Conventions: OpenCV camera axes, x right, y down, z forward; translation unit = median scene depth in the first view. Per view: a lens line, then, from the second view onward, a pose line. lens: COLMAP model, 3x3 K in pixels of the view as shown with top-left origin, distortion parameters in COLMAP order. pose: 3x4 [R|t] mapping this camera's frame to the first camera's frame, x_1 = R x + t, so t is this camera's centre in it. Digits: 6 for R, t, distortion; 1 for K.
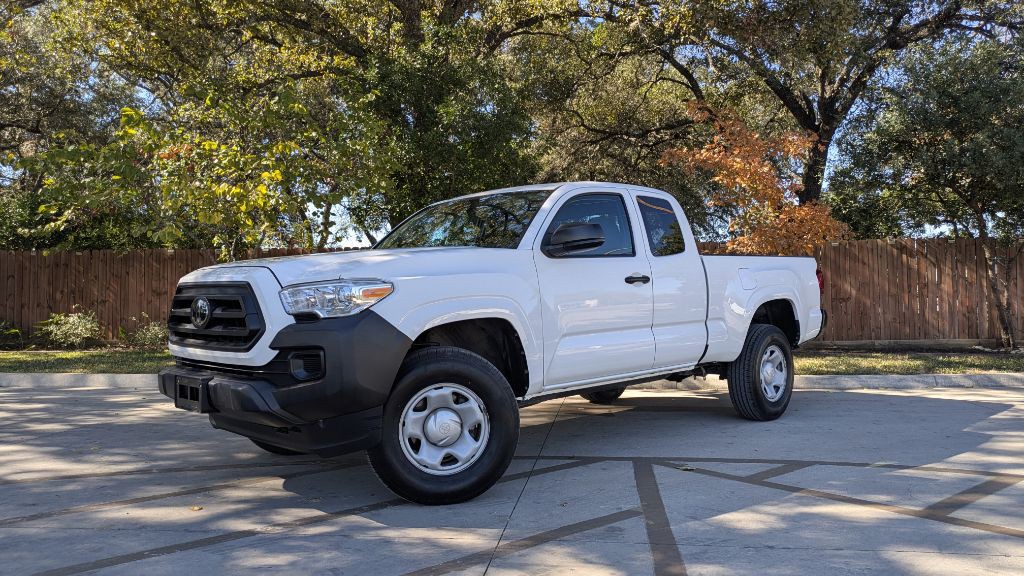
lens RADIAL K [[757.8, 0, 511.8], [0, 757.8, 286.1], [0, 0, 1]] dist [0.048692, -0.046434]
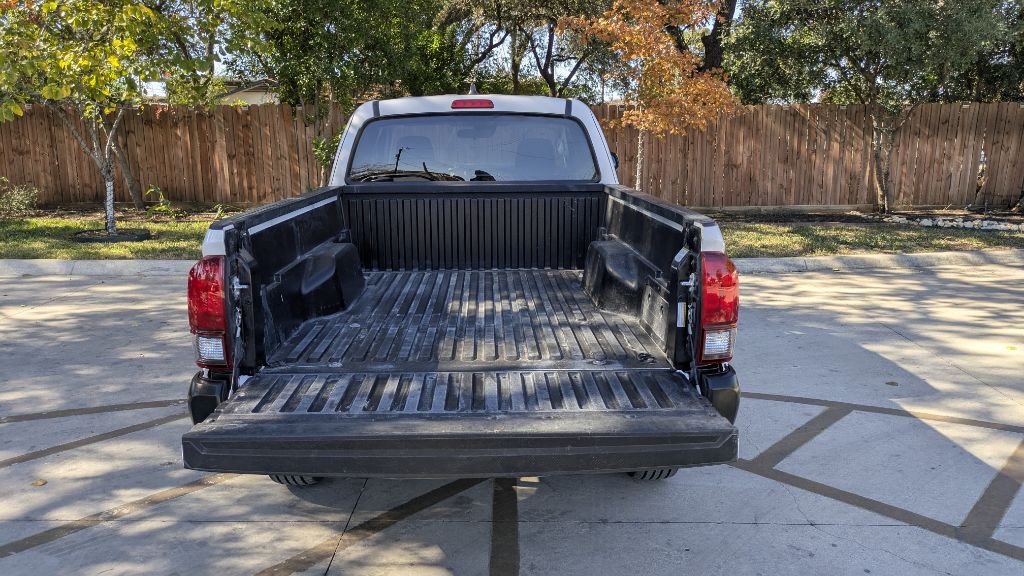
lens RADIAL K [[757.8, 0, 501.0], [0, 757.8, 278.9], [0, 0, 1]] dist [0.048692, -0.046434]
pose [[0.995228, -0.013347, 0.096658, 0.050573], [-0.008035, 0.976027, 0.217499, -0.108591], [-0.097243, -0.217238, 0.971263, 0.033243]]
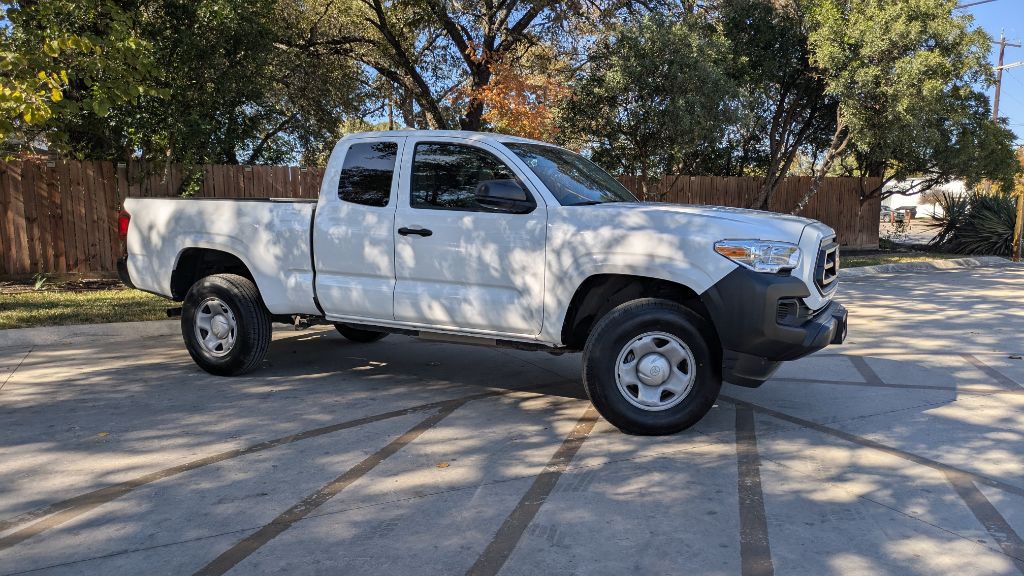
lens RADIAL K [[757.8, 0, 517.0], [0, 757.8, 307.6], [0, 0, 1]] dist [0.048692, -0.046434]
pose [[0.833497, -0.066711, 0.548482, -0.524413], [-0.013075, 0.990025, 0.140285, -0.039917], [-0.552369, -0.124098, 0.824311, 0.071957]]
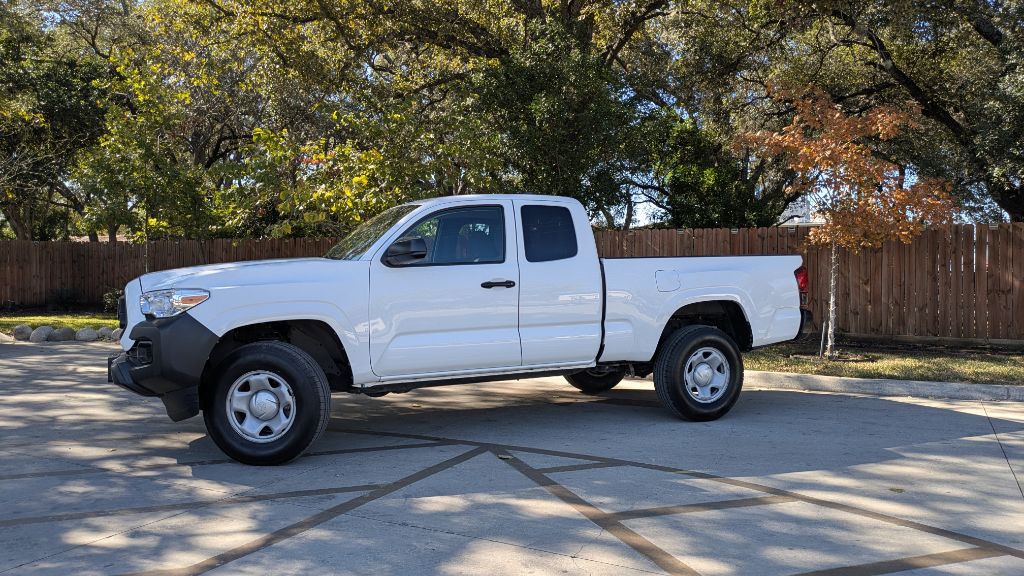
lens RADIAL K [[757.8, 0, 502.0], [0, 757.8, 281.0], [0, 0, 1]] dist [0.048692, -0.046434]
pose [[0.932351, 0.014259, -0.361274, 0.449989], [-0.003738, 0.999549, 0.029804, -0.036645], [0.361535, -0.026438, 0.931983, -0.019720]]
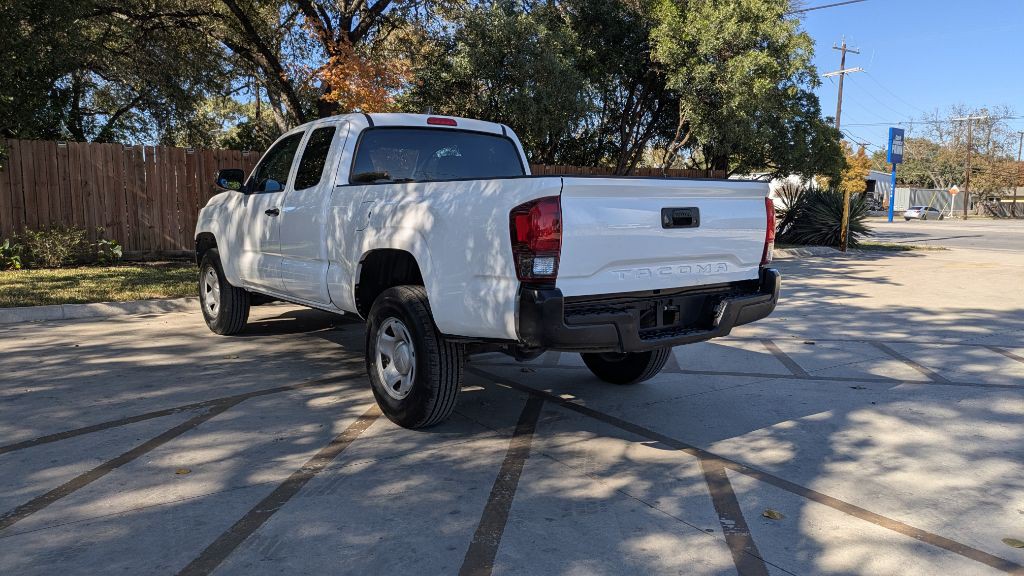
lens RADIAL K [[757.8, 0, 507.5], [0, 757.8, 284.6], [0, 0, 1]] dist [0.048692, -0.046434]
pose [[0.748075, -0.059171, 0.660970, -0.428552], [-0.031262, 0.991769, 0.124167, -0.039458], [-0.662877, -0.113550, 0.740068, 0.043755]]
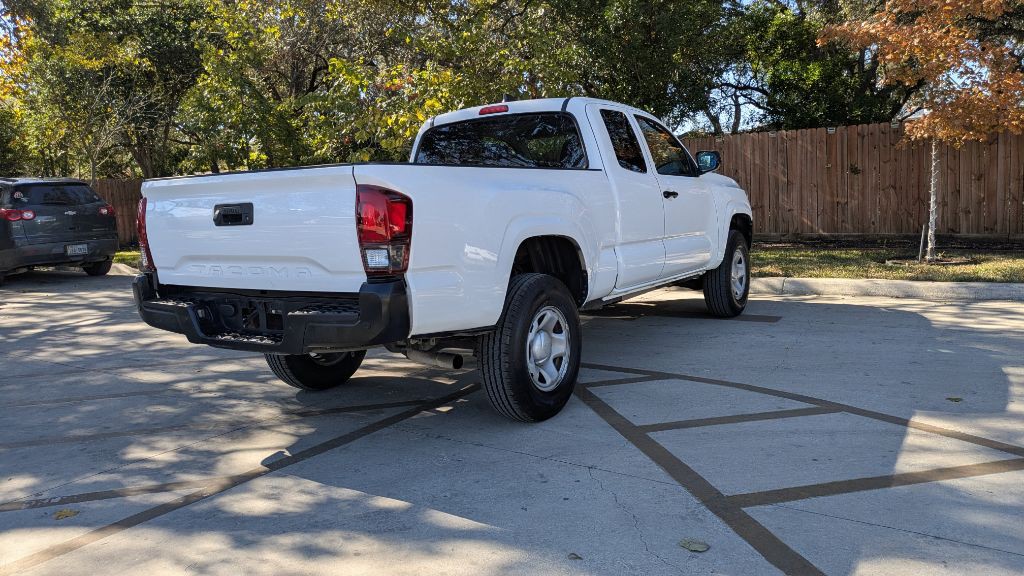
lens RADIAL K [[757.8, 0, 506.5], [0, 757.8, 266.9], [0, 0, 1]] dist [0.048692, -0.046434]
pose [[0.874022, 0.014147, -0.485681, 0.516869], [0.049870, 0.991685, 0.118633, -0.040026], [0.483321, -0.127909, 0.866049, 0.007095]]
